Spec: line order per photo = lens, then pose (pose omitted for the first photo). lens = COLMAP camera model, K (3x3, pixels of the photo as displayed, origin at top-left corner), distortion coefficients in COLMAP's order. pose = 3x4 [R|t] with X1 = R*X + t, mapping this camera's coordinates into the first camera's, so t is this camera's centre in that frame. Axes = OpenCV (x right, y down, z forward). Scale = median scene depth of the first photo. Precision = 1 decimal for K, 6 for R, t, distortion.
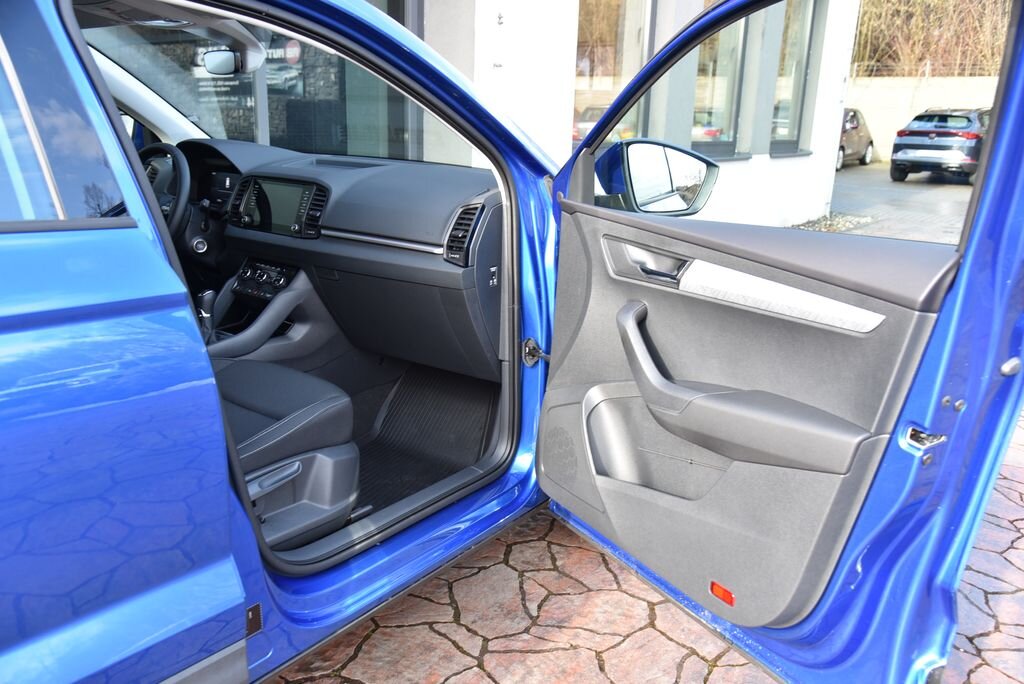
lens RADIAL K [[843.3, 0, 508.6], [0, 843.3, 342.9], [0, 0, 1]] dist [-0.057733, 0.006307]
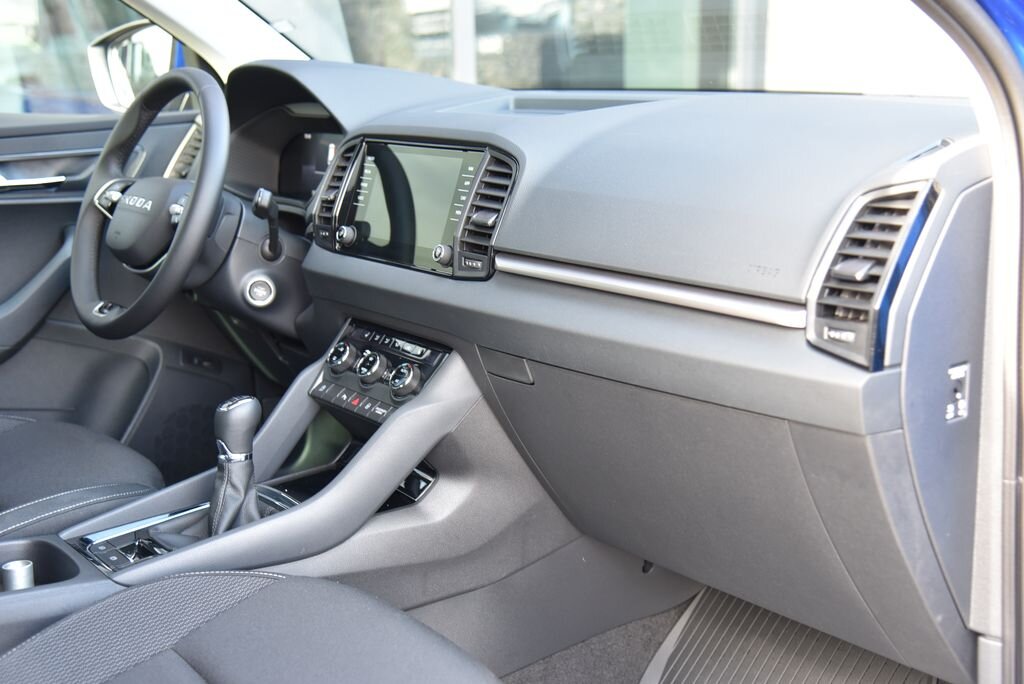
lens RADIAL K [[1288.7, 0, 511.6], [0, 1288.7, 337.2], [0, 0, 1]] dist [0.182594, 0.000000]
pose [[0.956830, 0.017304, -0.290133, -0.034055], [-0.037376, 0.997264, -0.063784, -0.056682], [0.288235, 0.071875, 0.954858, 0.406576]]
